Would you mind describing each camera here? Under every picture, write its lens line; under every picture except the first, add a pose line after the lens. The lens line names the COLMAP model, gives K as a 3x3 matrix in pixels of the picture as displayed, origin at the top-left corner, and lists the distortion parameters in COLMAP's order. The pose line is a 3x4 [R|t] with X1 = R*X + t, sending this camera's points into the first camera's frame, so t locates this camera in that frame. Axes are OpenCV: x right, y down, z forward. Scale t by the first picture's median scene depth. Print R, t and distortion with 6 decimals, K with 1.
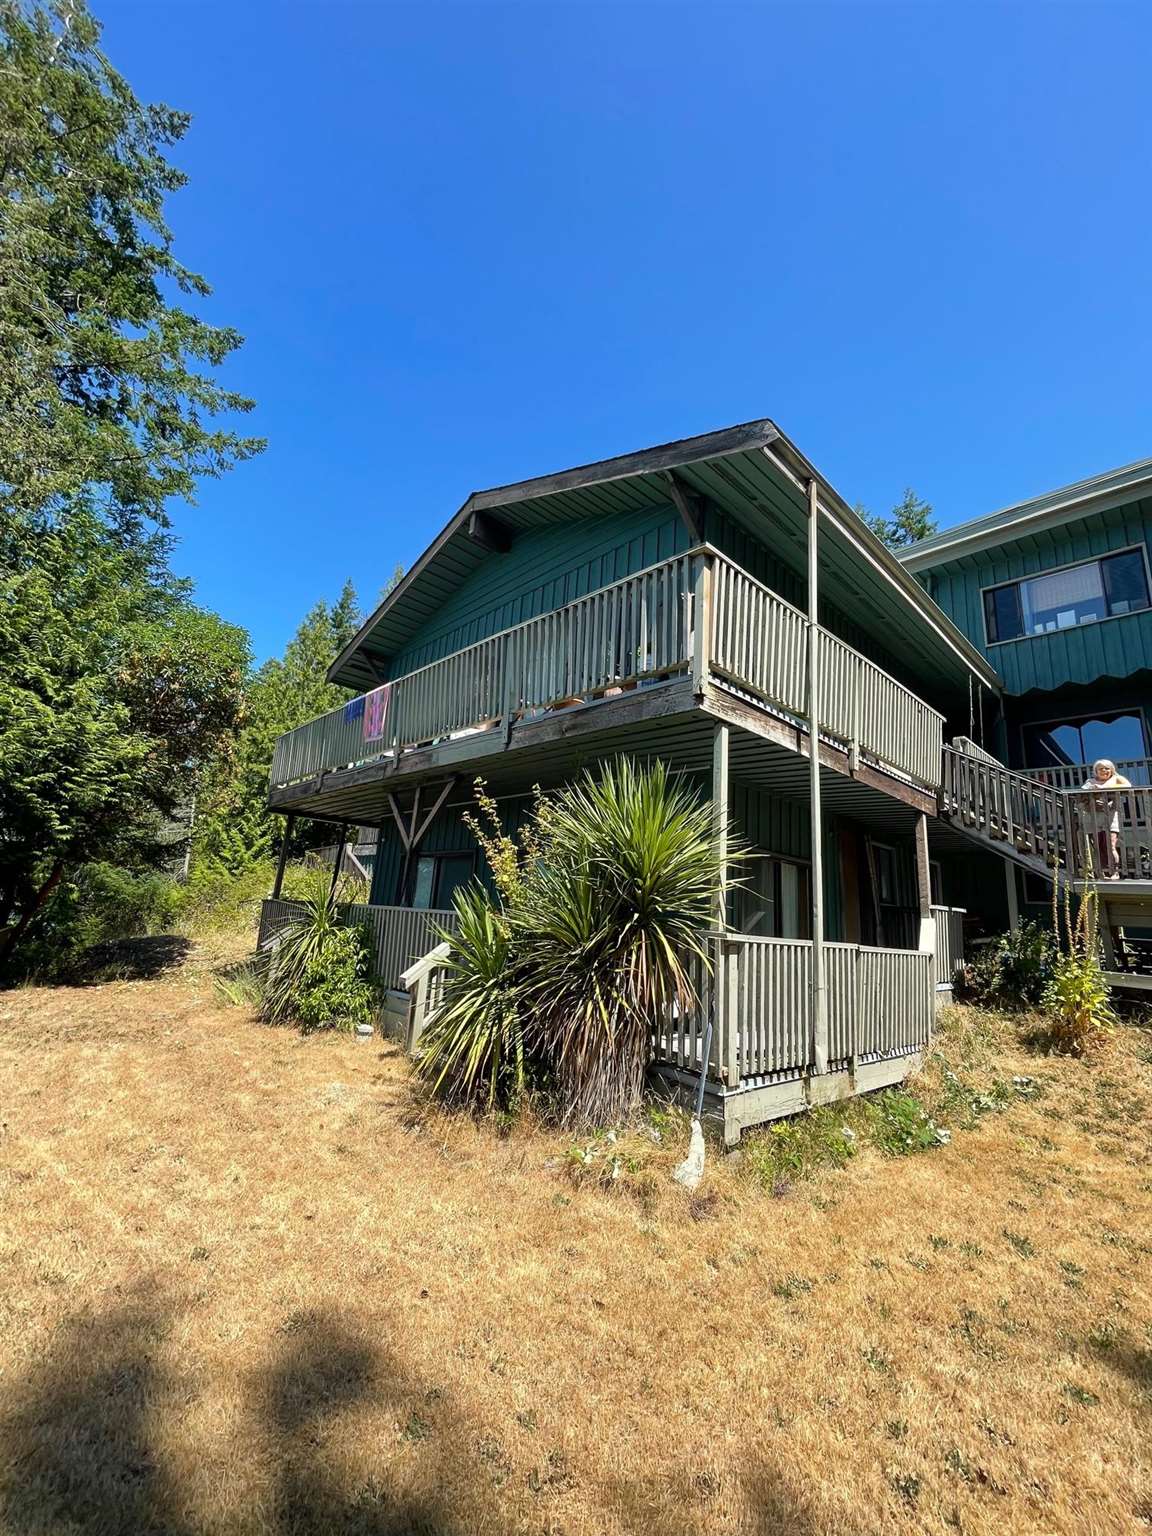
lens RADIAL K [[620.4, 0, 576.5], [0, 620.4, 763.5], [0, 0, 1]] dist [-0.002588, -0.000234]
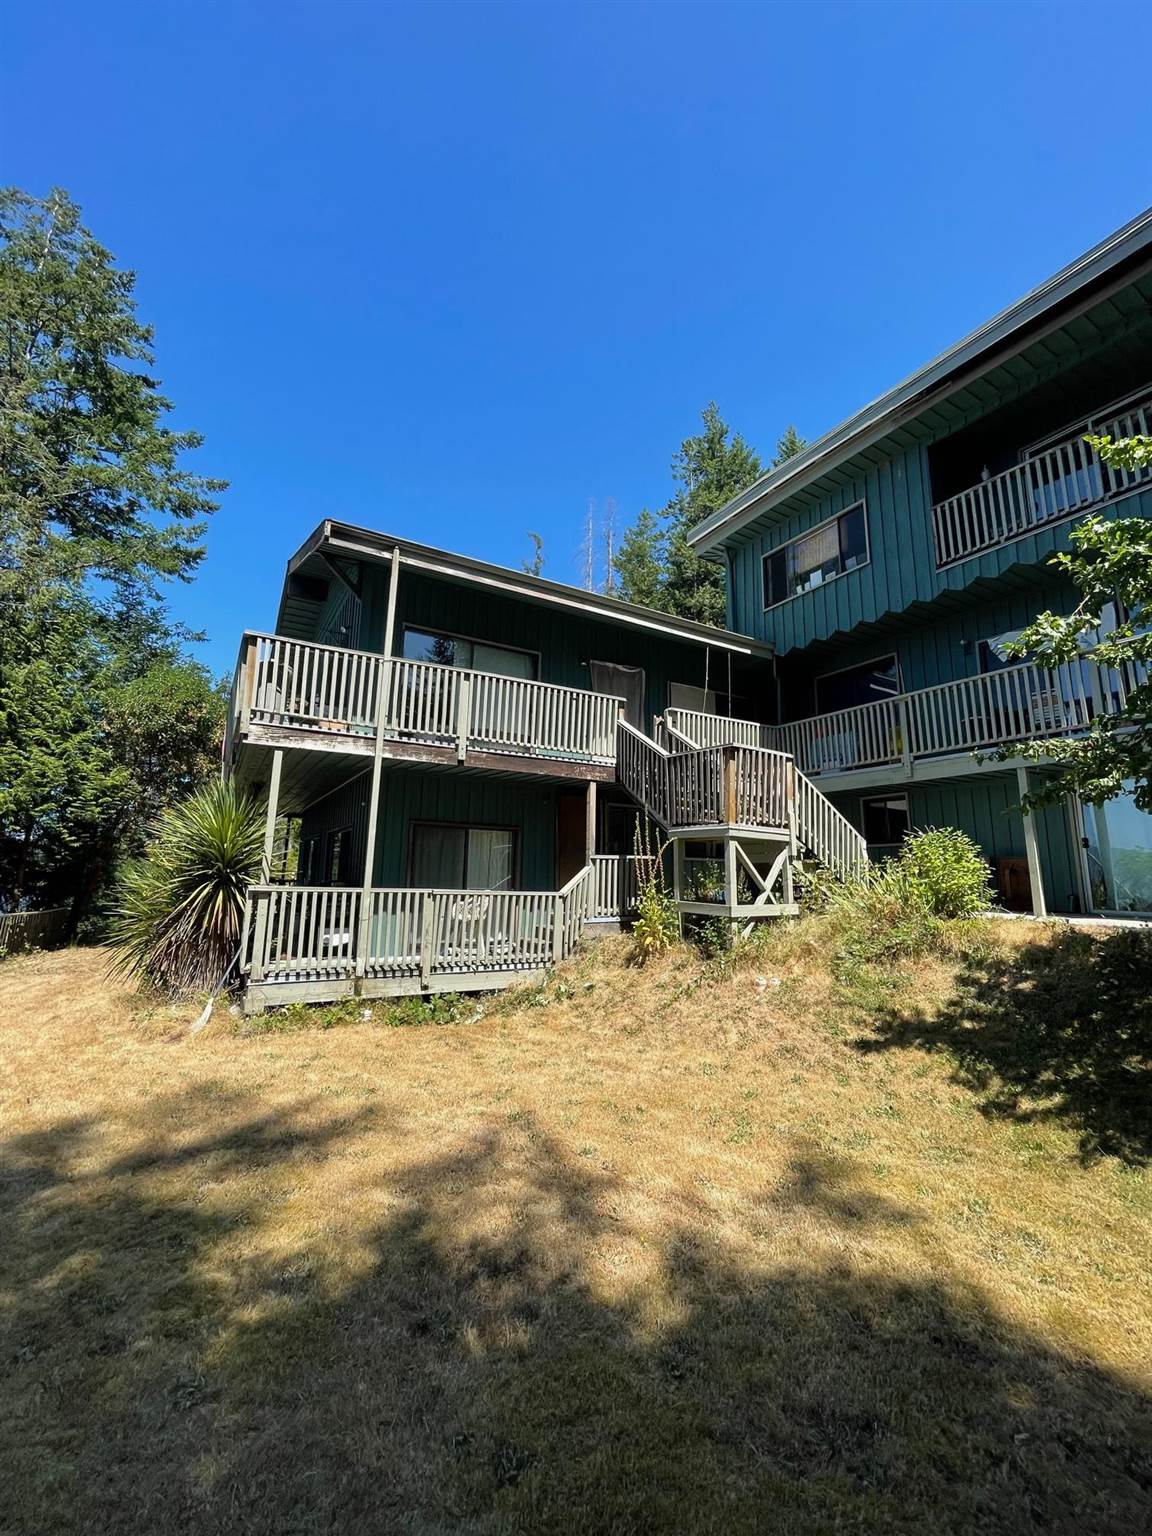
lens RADIAL K [[620.4, 0, 575.8], [0, 620.4, 761.7], [0, 0, 1]] dist [-0.002588, -0.000234]
pose [[0.971912, -0.095084, -0.215281, 0.652756], [0.105697, 0.993660, 0.038307, -0.006775], [0.210274, -0.059985, 0.975801, -0.160822]]
